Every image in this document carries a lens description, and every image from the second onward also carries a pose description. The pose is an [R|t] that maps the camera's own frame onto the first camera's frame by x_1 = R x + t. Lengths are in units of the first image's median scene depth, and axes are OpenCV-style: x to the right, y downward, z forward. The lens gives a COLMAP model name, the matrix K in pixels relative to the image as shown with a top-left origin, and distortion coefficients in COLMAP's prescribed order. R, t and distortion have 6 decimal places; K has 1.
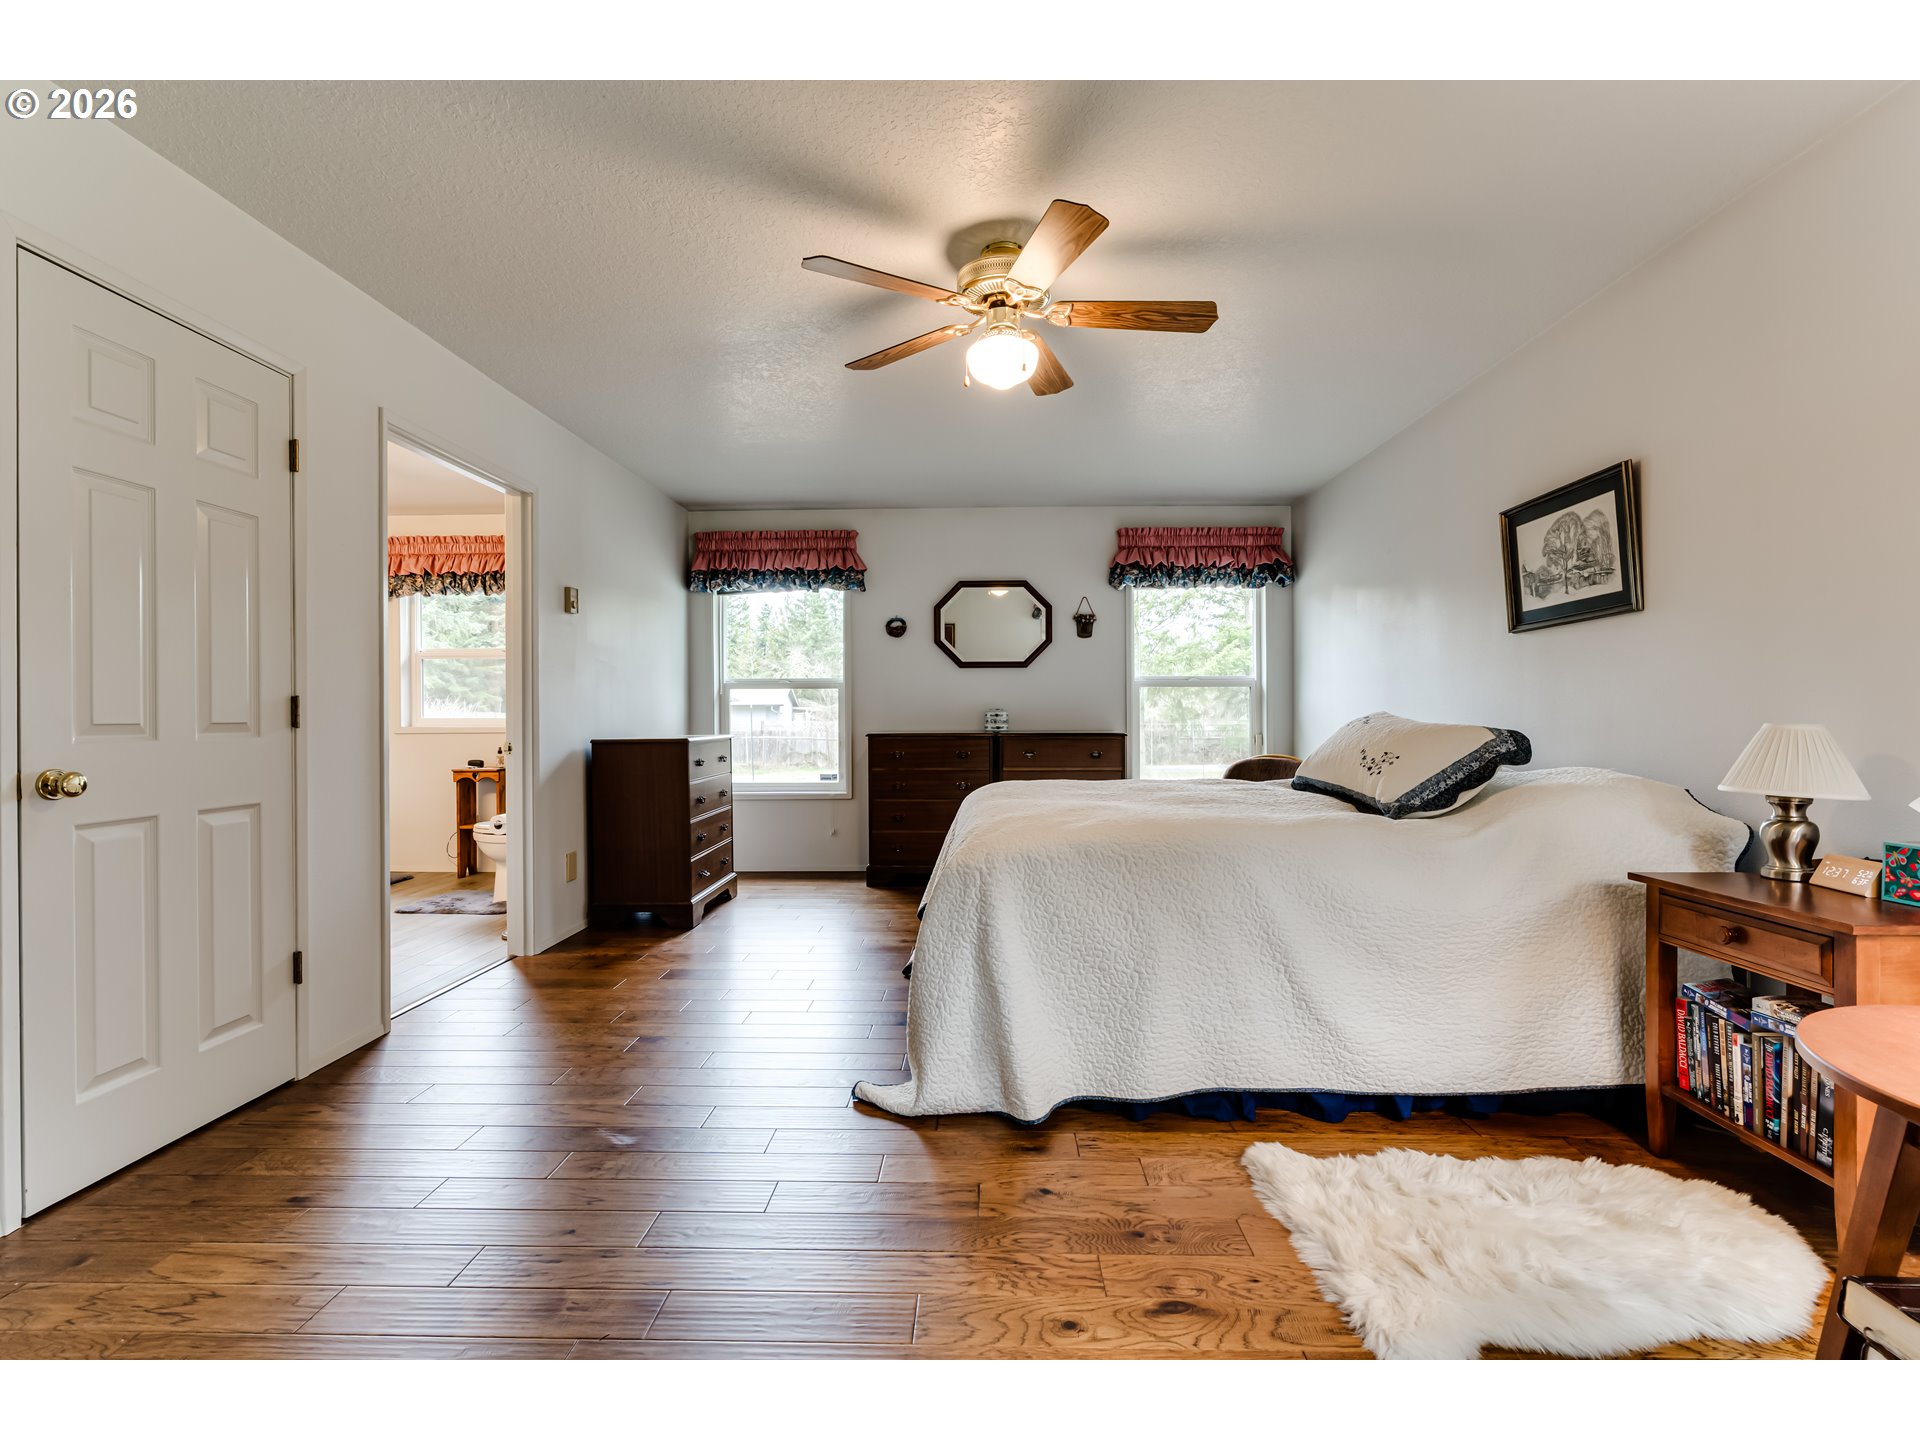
lens RADIAL K [[875.8, 0, 960.0], [0, 875.8, 720.0], [0, 0, 1]] dist [-0.004191, 0.000235]
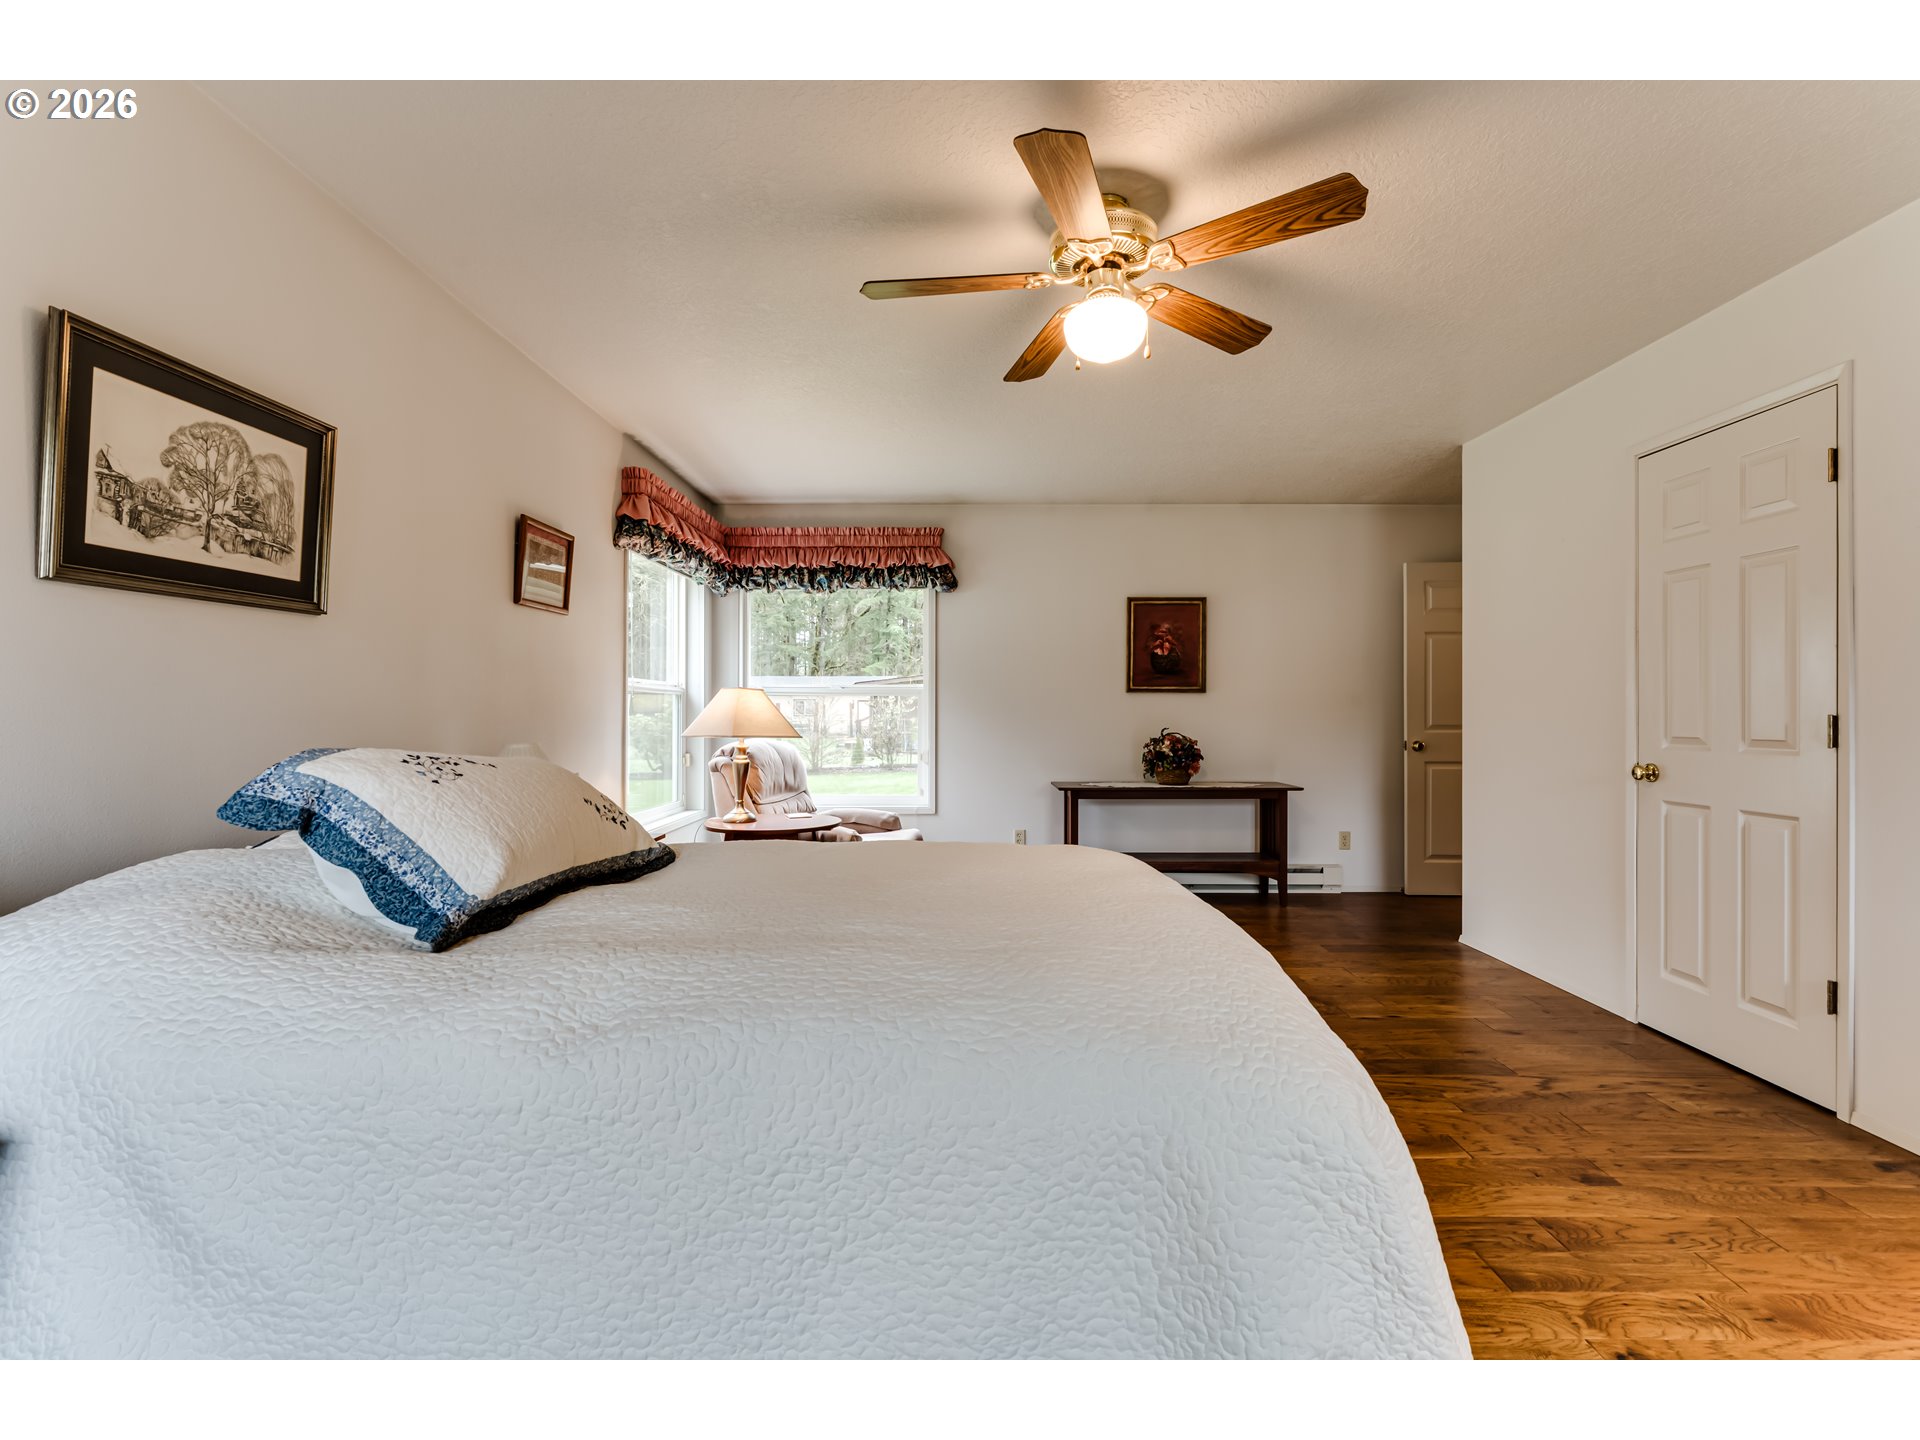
lens RADIAL K [[875.8, 0, 960.0], [0, 875.8, 720.0], [0, 0, 1]] dist [-0.004191, 0.000235]
pose [[-0.999768, 0.004859, -0.020975, 0.188796], [0.004569, 0.999894, 0.013835, -0.033807], [0.021040, 0.013736, -0.999684, 1.657790]]
